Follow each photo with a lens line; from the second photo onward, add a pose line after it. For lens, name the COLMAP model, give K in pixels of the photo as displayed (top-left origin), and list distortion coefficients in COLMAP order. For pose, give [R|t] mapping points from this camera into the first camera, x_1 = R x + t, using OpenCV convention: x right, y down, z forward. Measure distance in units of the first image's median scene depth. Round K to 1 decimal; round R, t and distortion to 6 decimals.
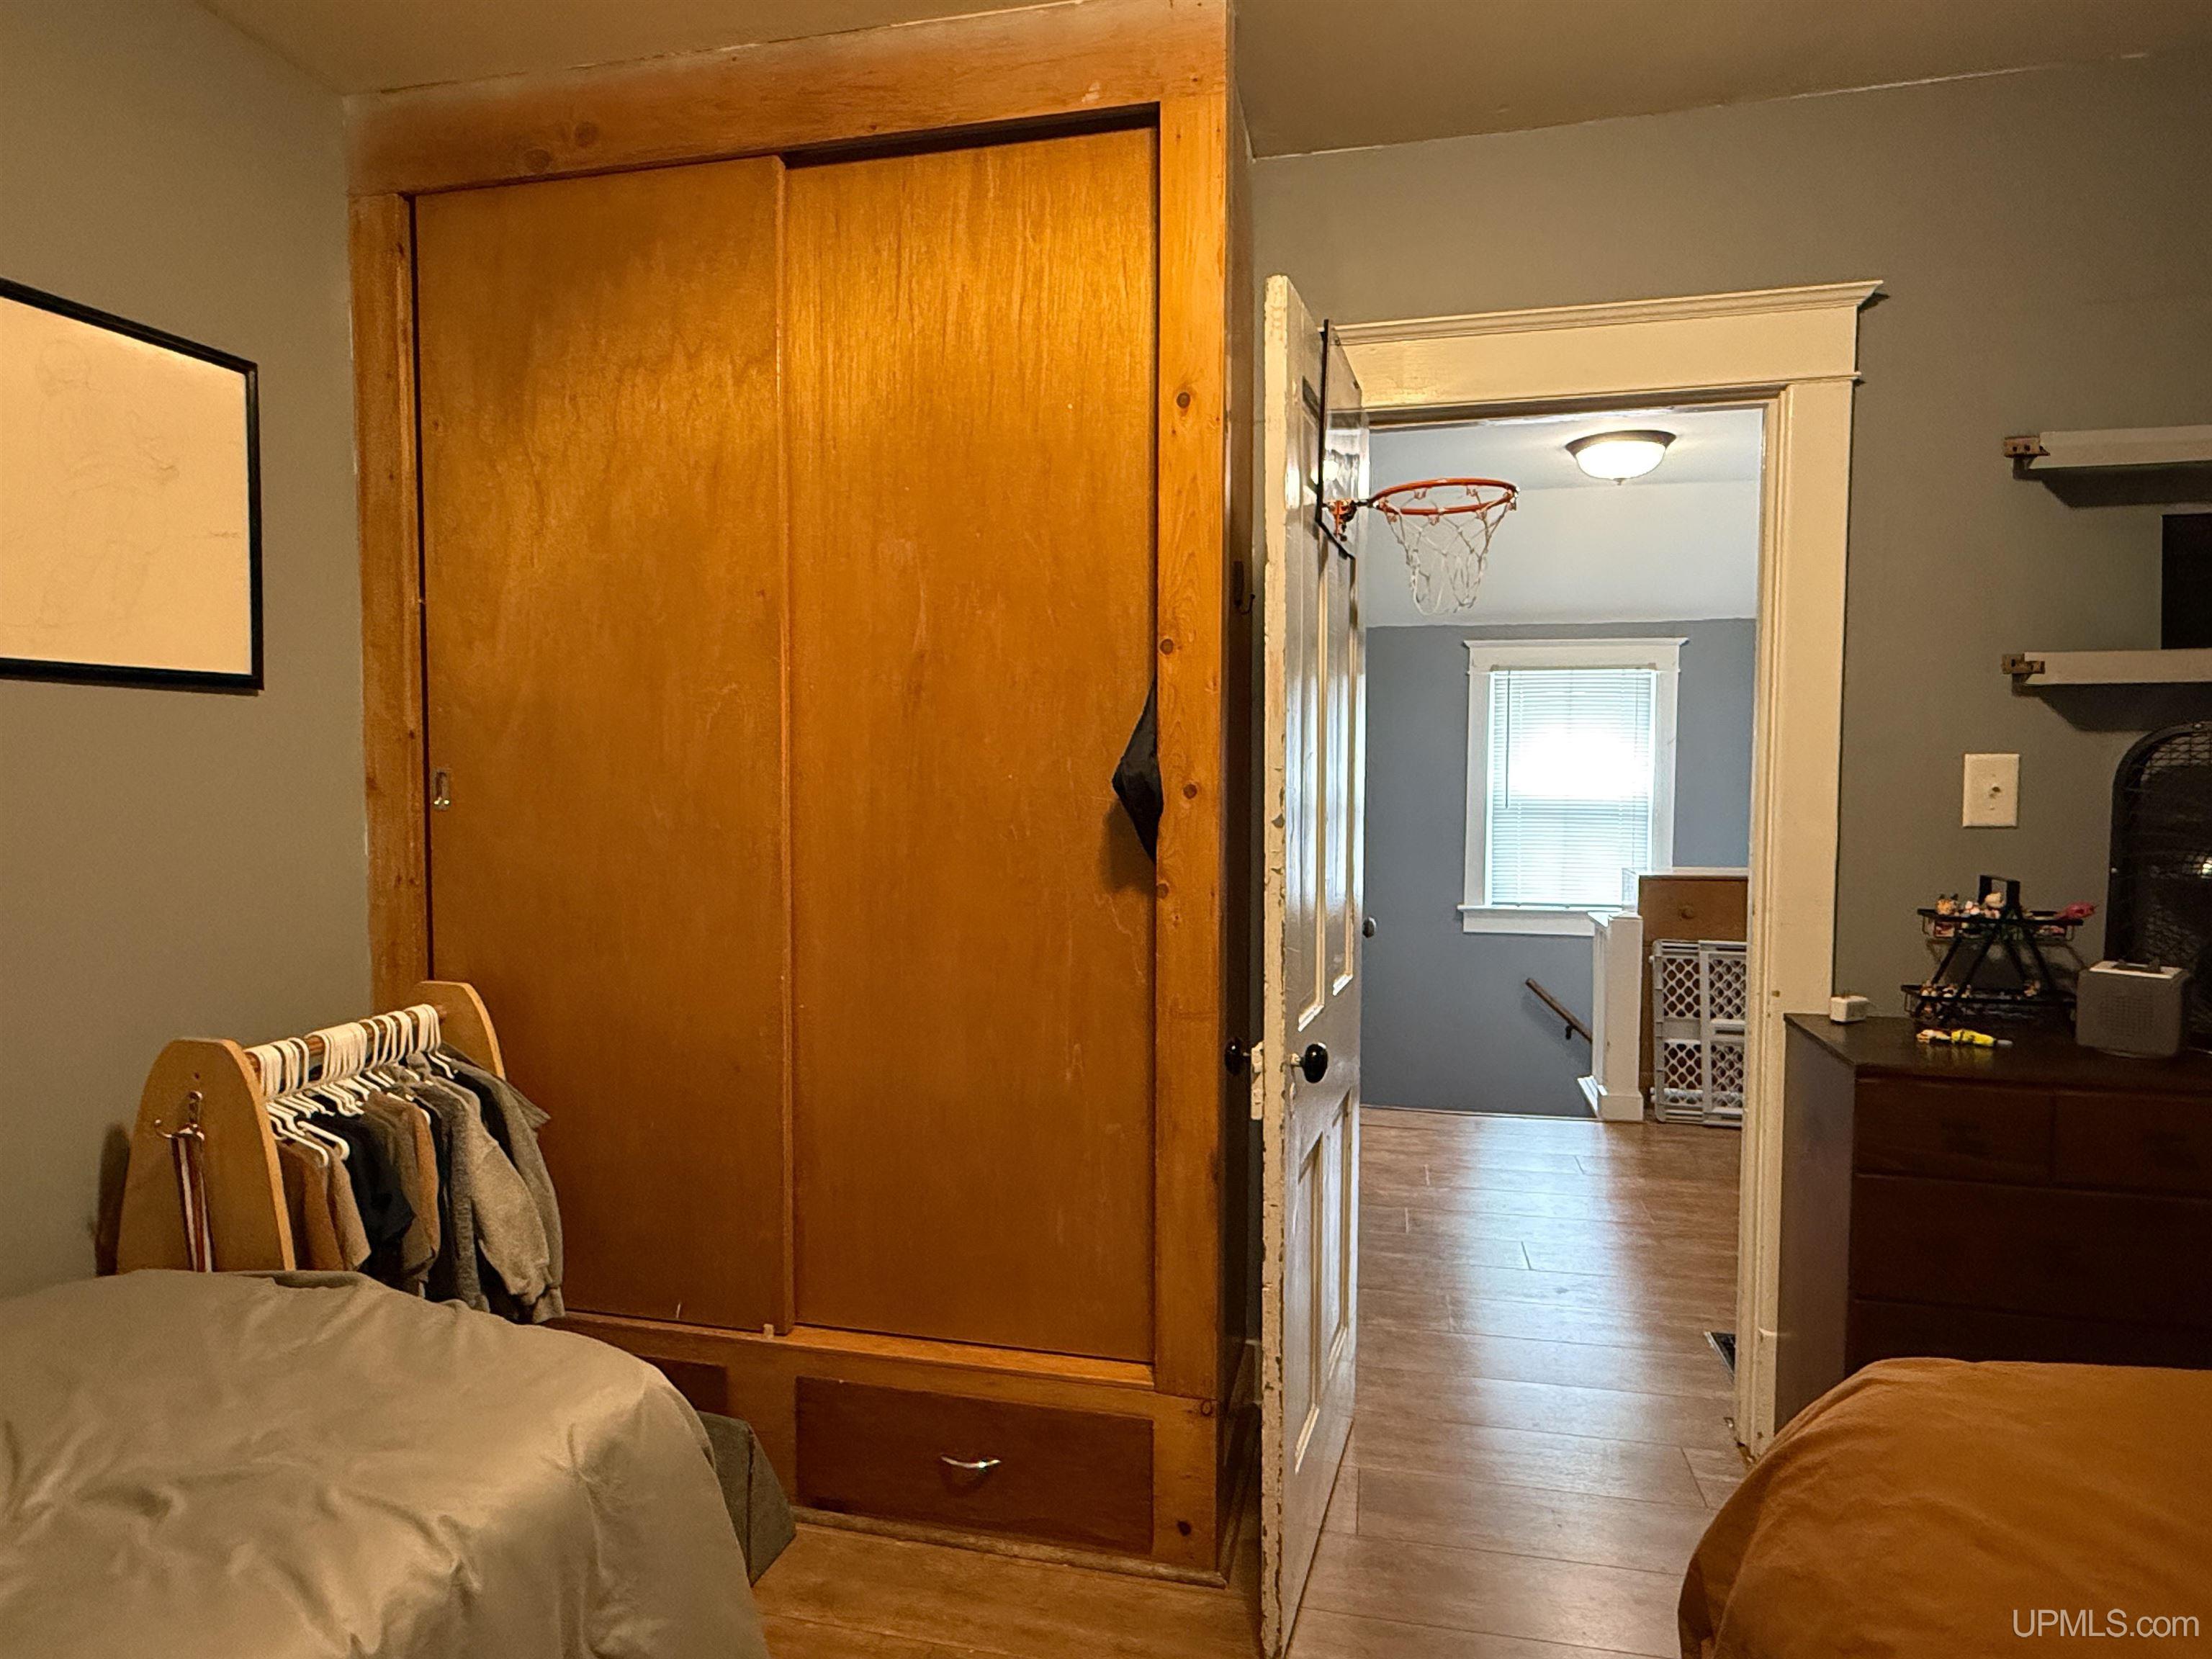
lens RADIAL K [[1254.6, 0, 1094.7], [0, 1254.6, 826.6], [0, 0, 1]] dist [-0.004946, 0.001449]
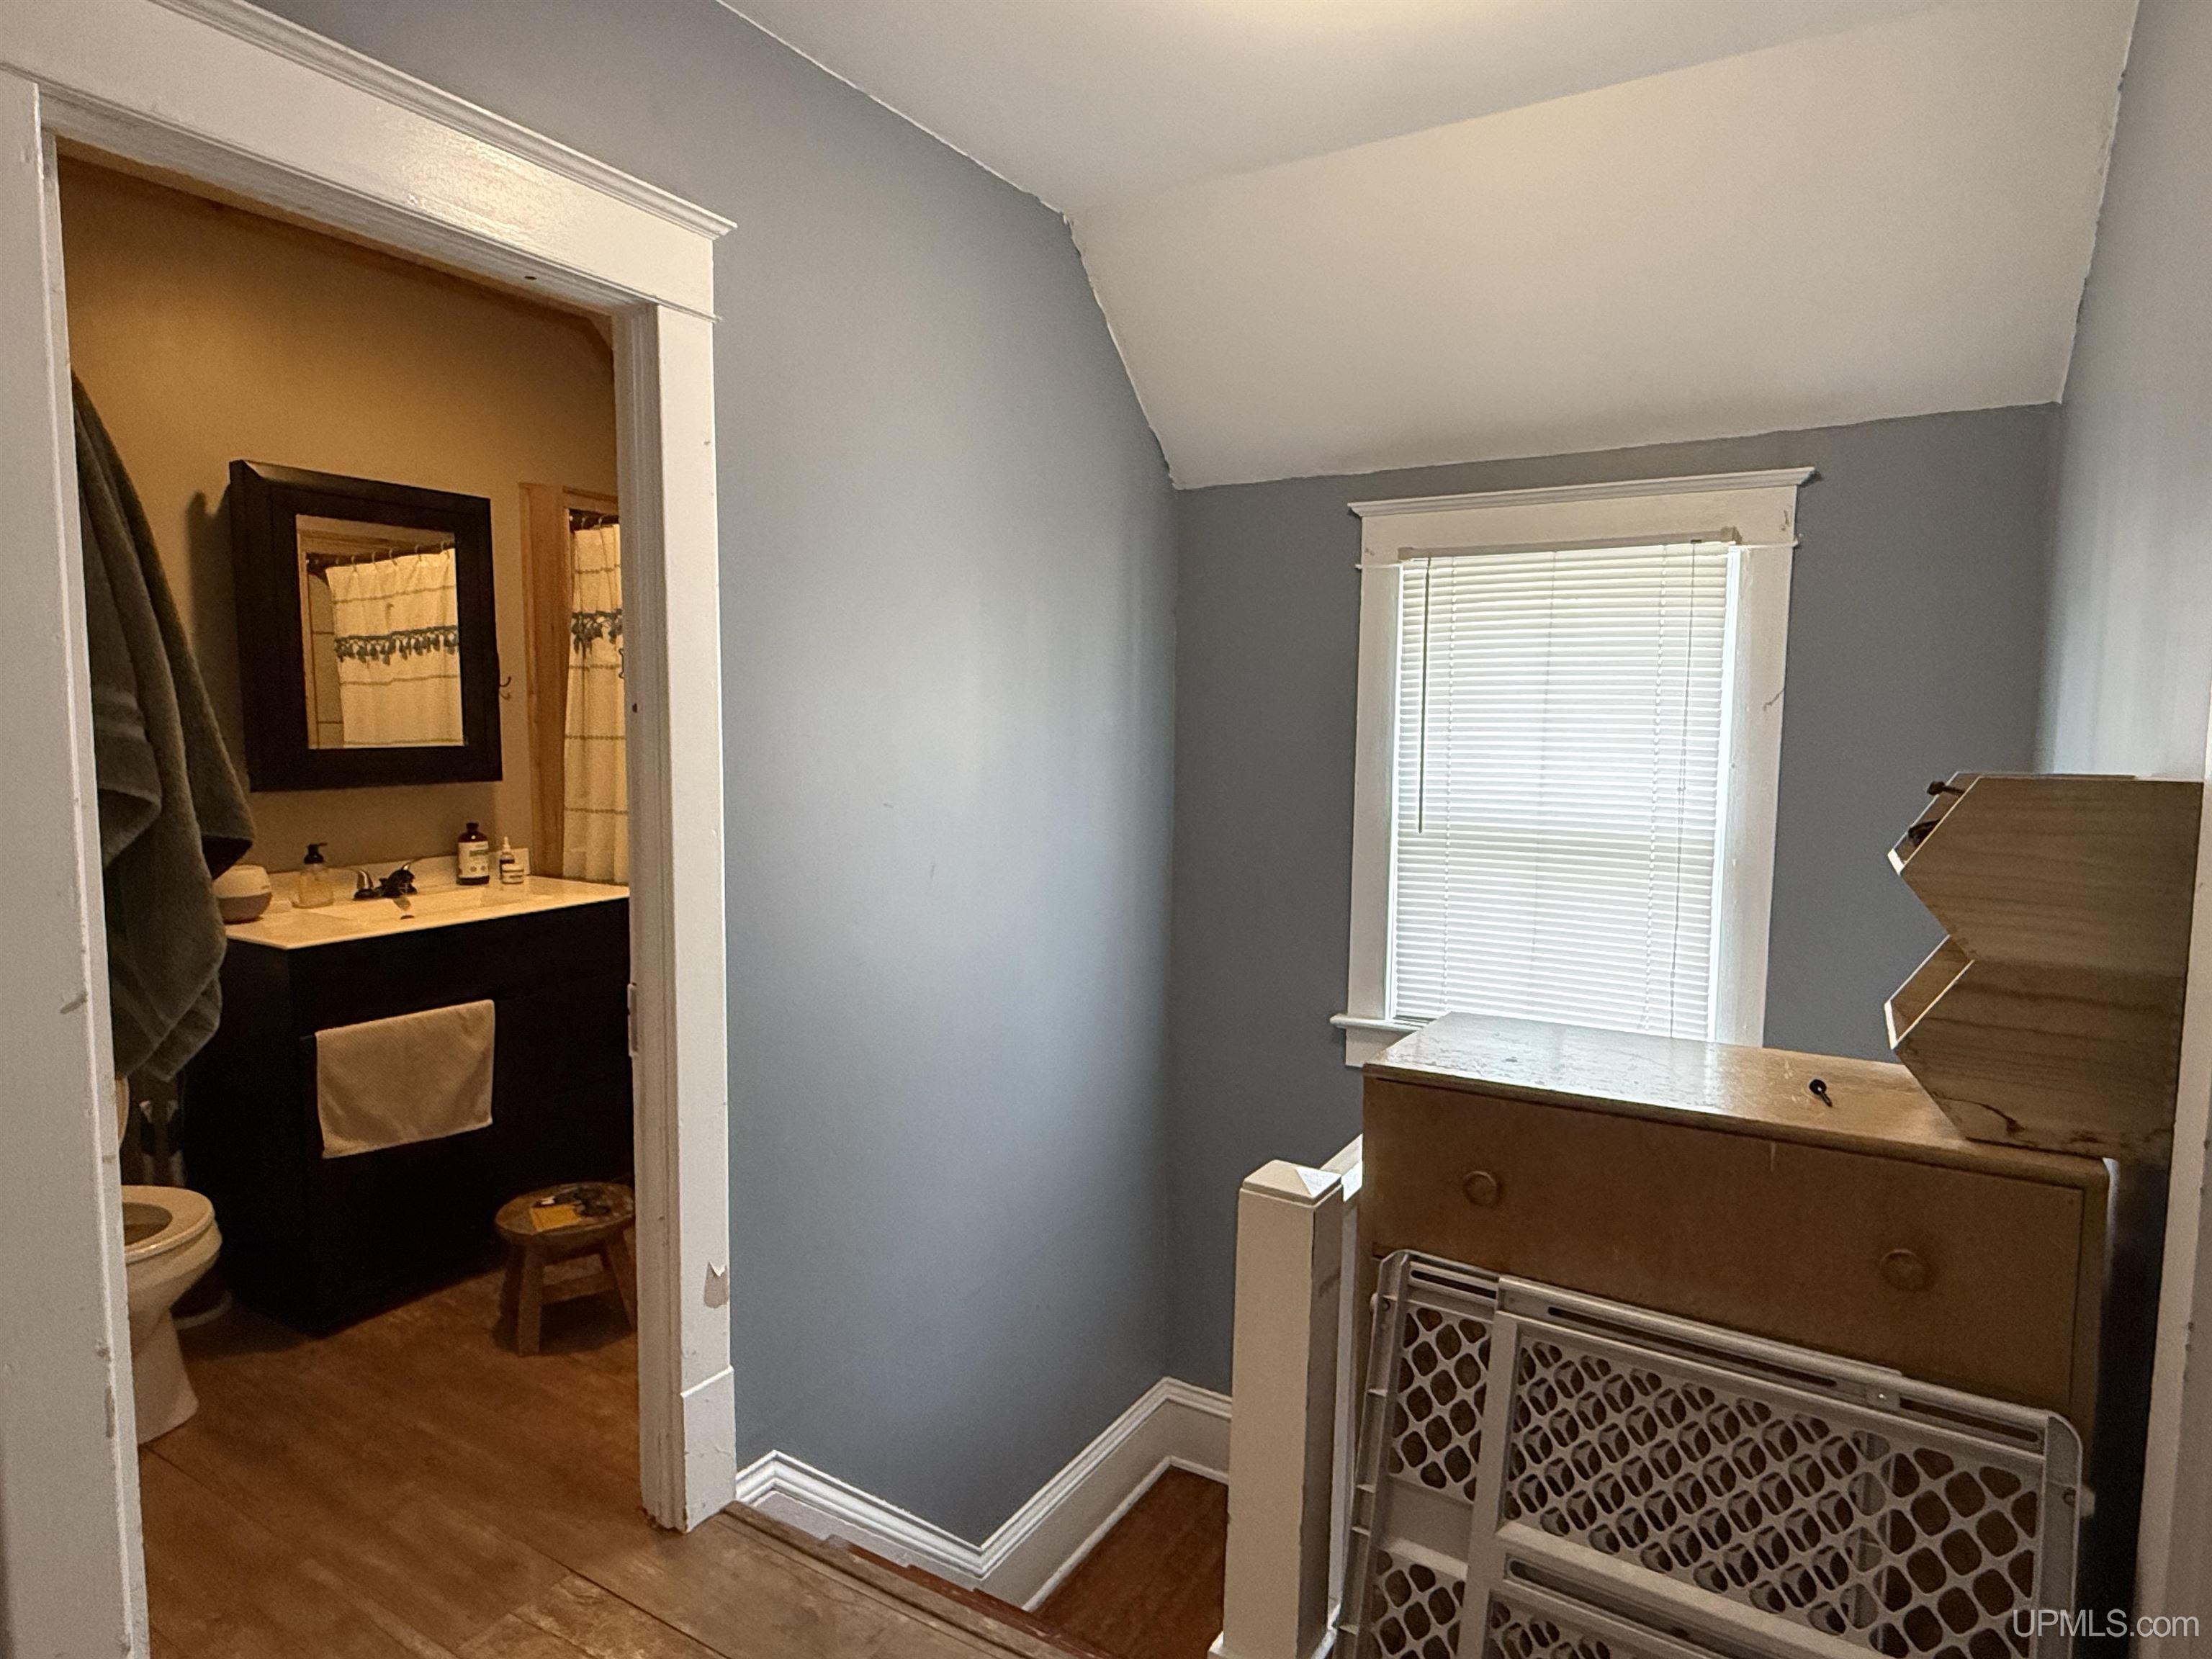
lens RADIAL K [[1254.6, 0, 1104.4], [0, 1254.6, 824.1], [0, 0, 1]] dist [-0.004946, 0.001449]
pose [[0.950259, 0.029379, -0.310072, 0.479595], [-0.020054, 0.999247, 0.033218, -0.043233], [0.310815, -0.025348, 0.950132, 0.636256]]
